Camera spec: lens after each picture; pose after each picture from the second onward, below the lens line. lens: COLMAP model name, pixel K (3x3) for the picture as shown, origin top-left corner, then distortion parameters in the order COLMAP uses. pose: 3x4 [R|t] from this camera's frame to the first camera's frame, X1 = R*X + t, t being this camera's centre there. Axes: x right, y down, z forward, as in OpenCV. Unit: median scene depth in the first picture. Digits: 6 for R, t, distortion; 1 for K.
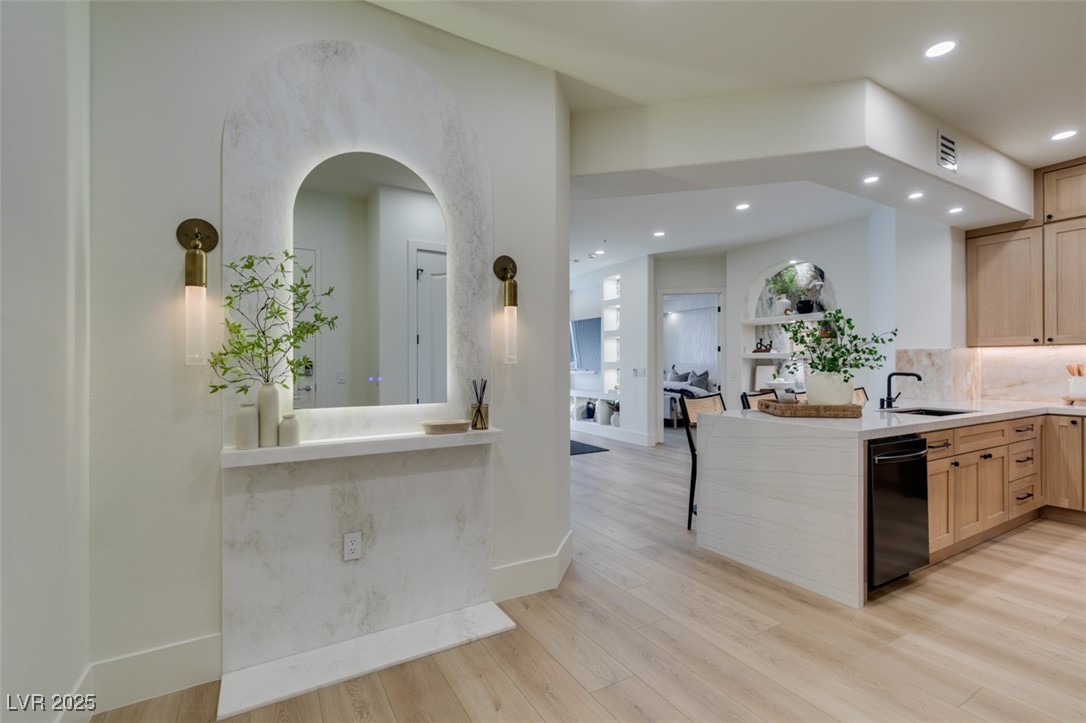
lens RADIAL K [[484.5, 0, 542.4], [0, 484.5, 362.0], [0, 0, 1]] dist [0.003880, -0.001504]
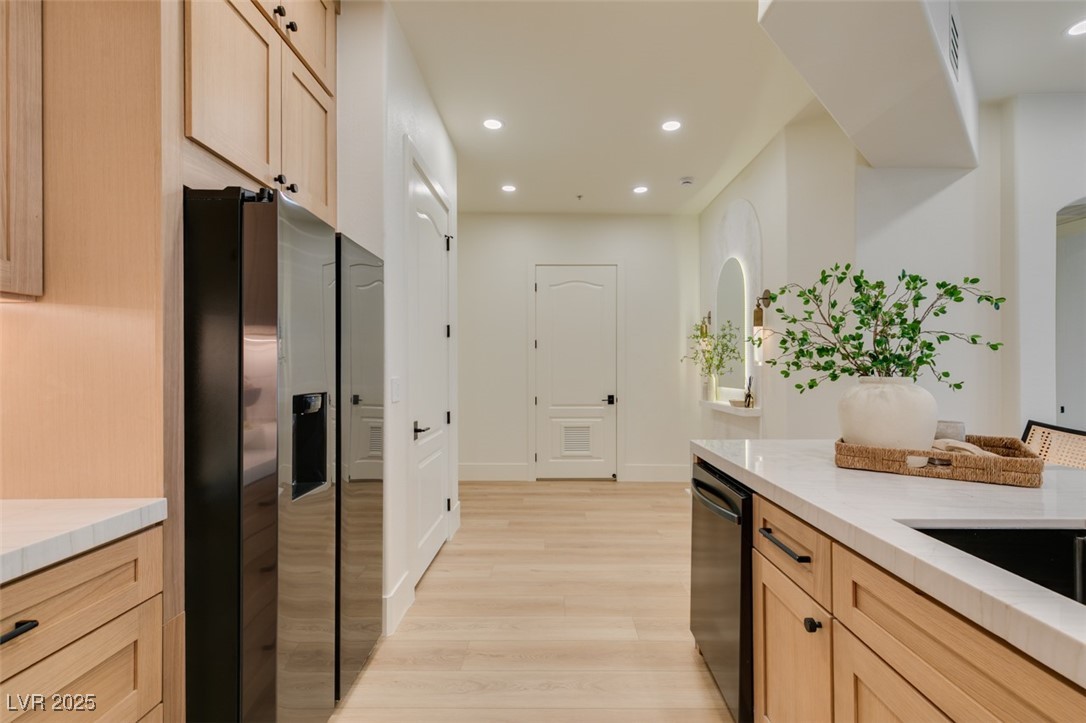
lens RADIAL K [[484.5, 0, 547.9], [0, 484.5, 371.0], [0, 0, 1]] dist [0.003880, -0.001504]
pose [[-0.515550, 0.003204, -0.856854, 0.601669], [0.004978, 0.999987, 0.000744, 0.007346], [0.856845, -0.003882, -0.515559, 0.481840]]
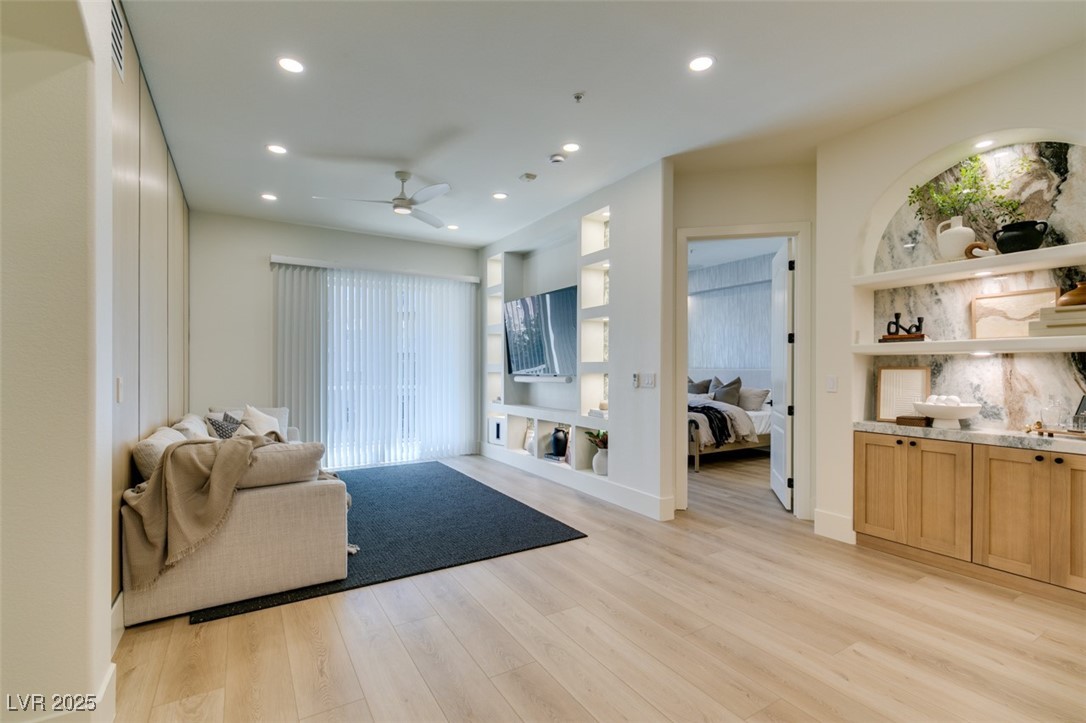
lens RADIAL K [[484.5, 0, 542.1], [0, 484.5, 369.2], [0, 0, 1]] dist [0.003880, -0.001504]
pose [[0.999764, 0.004981, 0.021128, 0.089521], [-0.005074, 0.999978, 0.004361, 0.007969], [-0.021105, -0.004467, 0.999767, 0.556827]]
